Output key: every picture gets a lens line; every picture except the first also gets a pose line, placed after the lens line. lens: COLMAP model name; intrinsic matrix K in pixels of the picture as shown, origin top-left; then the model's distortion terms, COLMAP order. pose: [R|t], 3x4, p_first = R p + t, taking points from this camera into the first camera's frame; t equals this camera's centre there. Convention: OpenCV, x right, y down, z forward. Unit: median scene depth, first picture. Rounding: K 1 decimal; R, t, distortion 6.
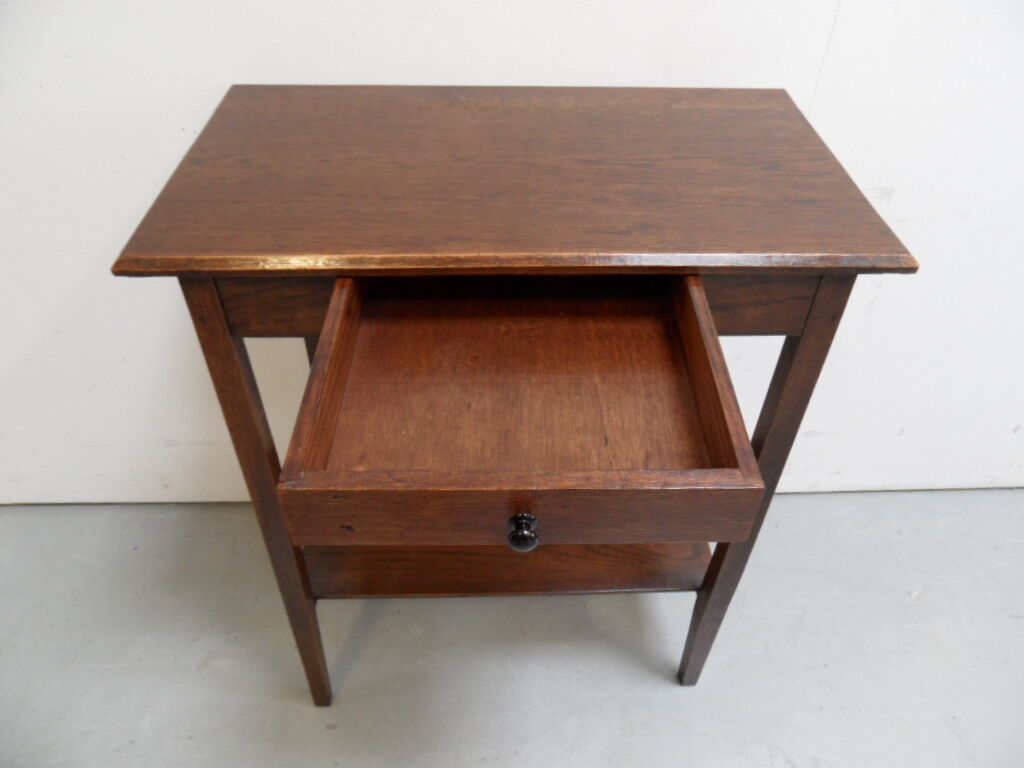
lens RADIAL K [[749.4, 0, 514.9], [0, 749.4, 378.5], [0, 0, 1]] dist [-0.018579, 0.007888]
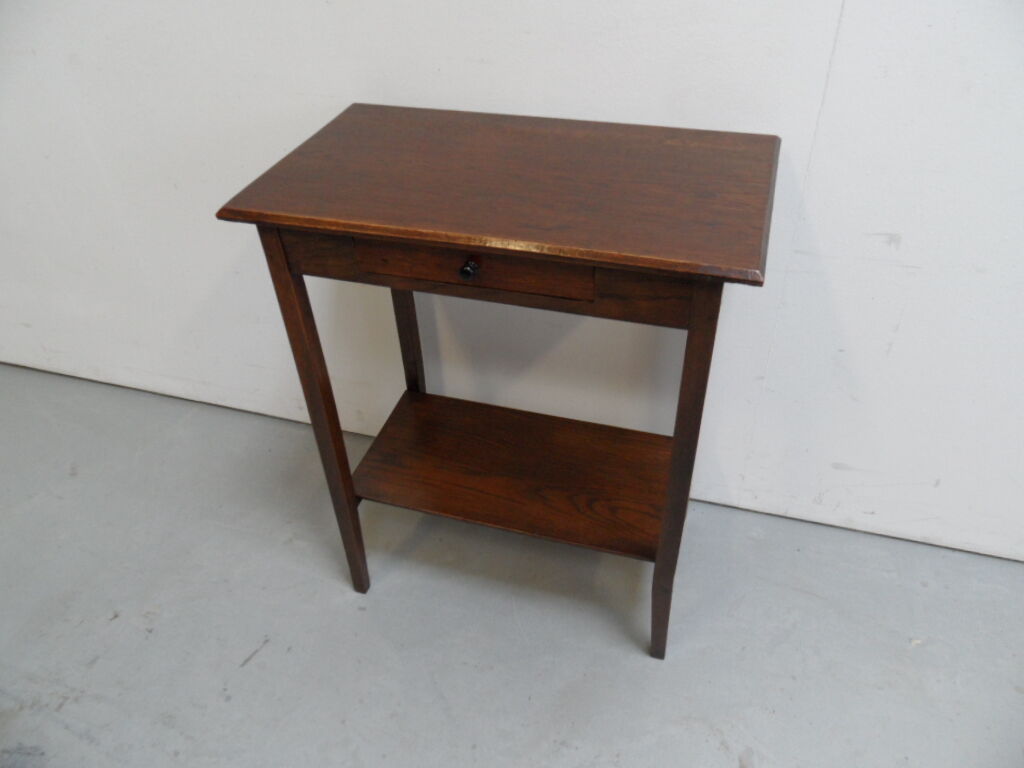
lens RADIAL K [[749.4, 0, 513.5], [0, 749.4, 378.4], [0, 0, 1]] dist [-0.018579, 0.007888]
pose [[0.942803, 0.166437, -0.288826, 0.382274], [-0.176470, 0.984266, -0.008857, 0.065478], [0.282808, 0.059319, 0.957341, -0.204848]]
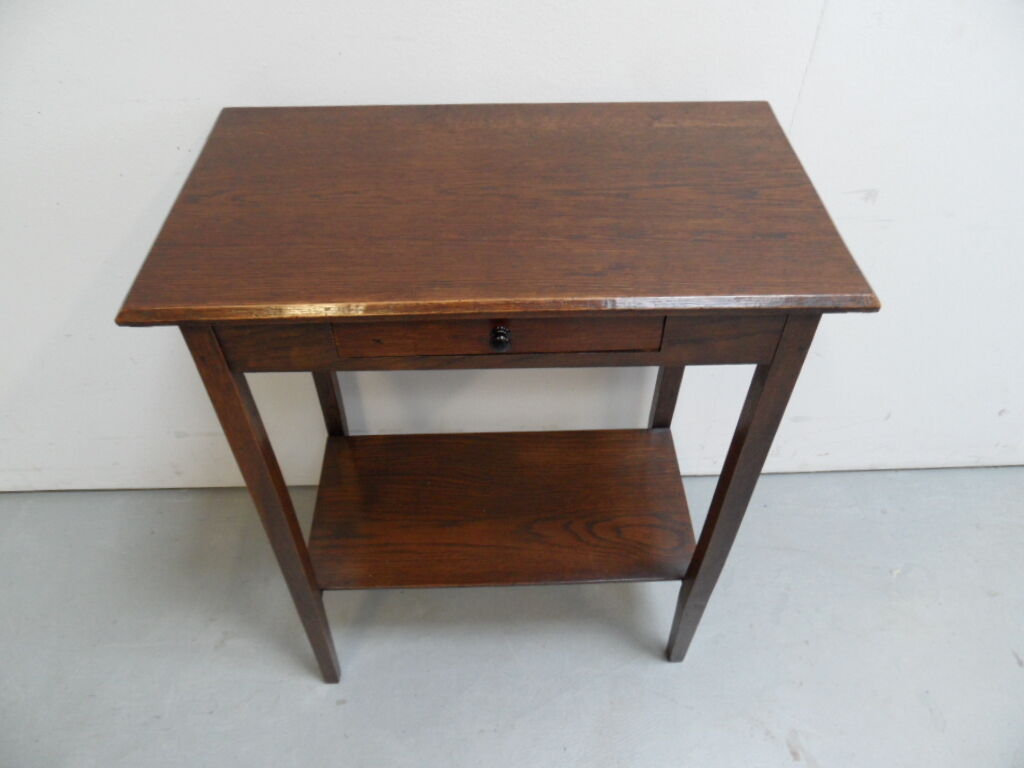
lens RADIAL K [[749.4, 0, 510.8], [0, 749.4, 380.7], [0, 0, 1]] dist [-0.018579, 0.007888]
pose [[0.999791, -0.010582, -0.017514, 0.029007], [0.011860, 0.997144, 0.074586, -0.092571], [0.016675, -0.074778, 0.997061, -0.041657]]
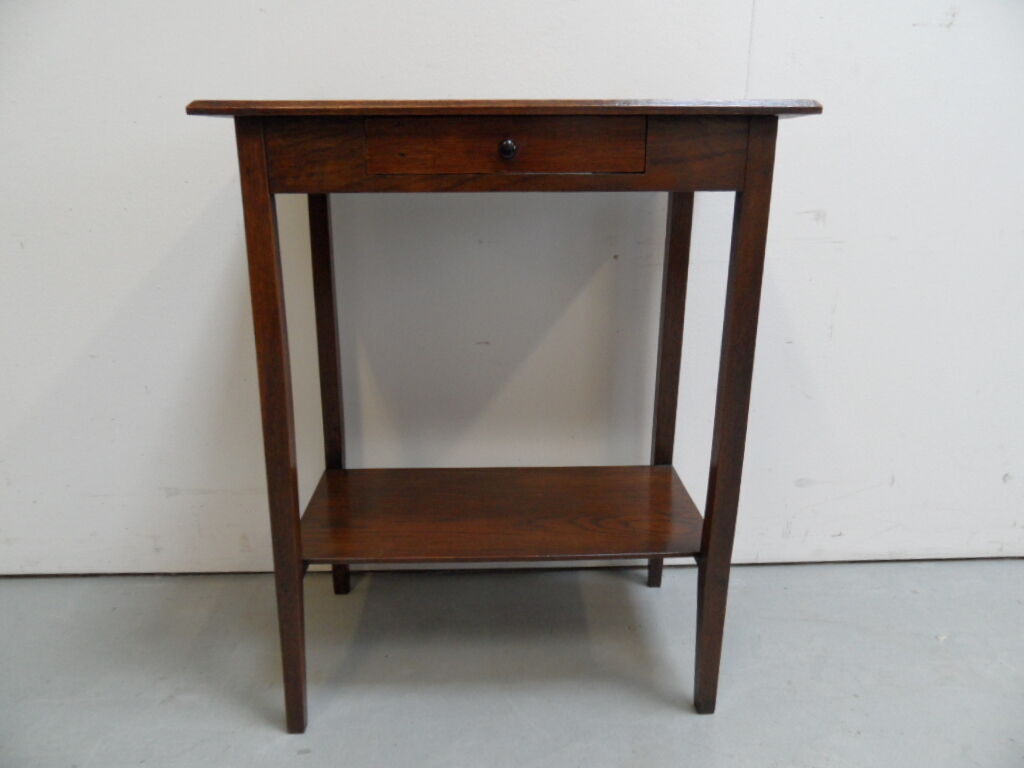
lens RADIAL K [[749.4, 0, 511.2], [0, 749.4, 381.8], [0, 0, 1]] dist [-0.018579, 0.007888]
pose [[0.999927, -0.011197, -0.004462, 0.010067], [0.008339, 0.909956, -0.414621, 0.566128], [0.008703, 0.414553, 0.909983, 0.027385]]
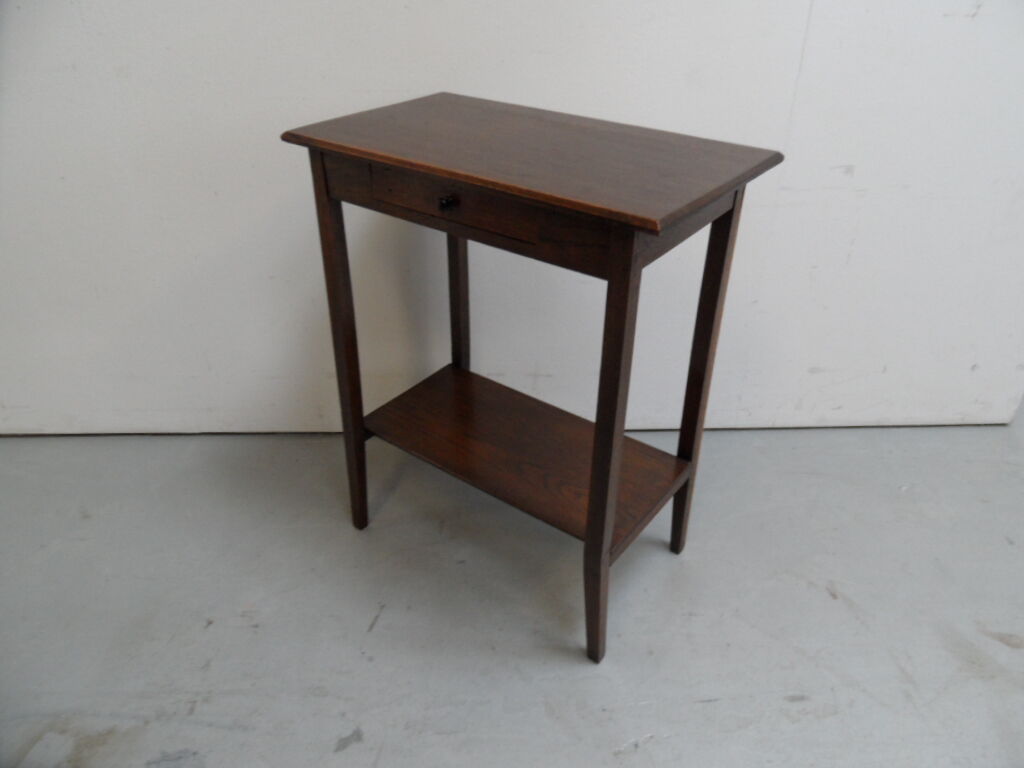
lens RADIAL K [[749.4, 0, 520.3], [0, 749.4, 376.5], [0, 0, 1]] dist [-0.018579, 0.007888]
pose [[0.999742, -0.003364, -0.022460, -0.142532], [-0.000604, 0.984681, -0.174365, 0.484928], [0.022703, 0.174334, 0.984425, -0.468585]]
